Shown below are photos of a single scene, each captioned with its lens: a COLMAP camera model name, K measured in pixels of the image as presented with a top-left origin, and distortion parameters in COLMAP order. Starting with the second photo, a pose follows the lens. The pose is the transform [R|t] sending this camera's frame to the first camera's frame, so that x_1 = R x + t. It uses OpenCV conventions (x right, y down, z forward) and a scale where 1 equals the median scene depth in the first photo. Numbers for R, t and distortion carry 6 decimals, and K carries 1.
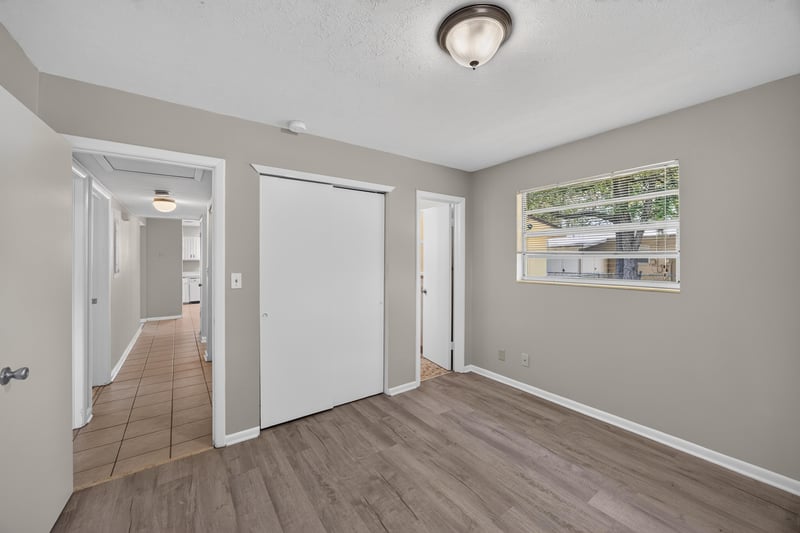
lens RADIAL K [[308.3, 0, 398.3], [0, 308.3, 261.5], [0, 0, 1]] dist [-0.027345, 0.009336]
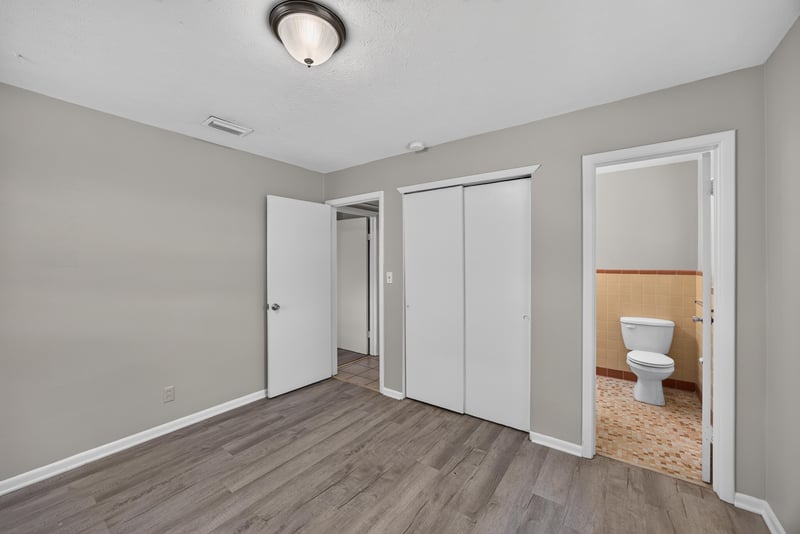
lens RADIAL K [[308.3, 0, 398.3], [0, 308.3, 262.0], [0, 0, 1]] dist [-0.027345, 0.009336]
pose [[0.319107, -0.000635, -0.947718, 0.793819], [-0.007792, 0.999964, -0.003294, -0.000708], [0.947687, 0.008436, 0.319091, 0.602829]]
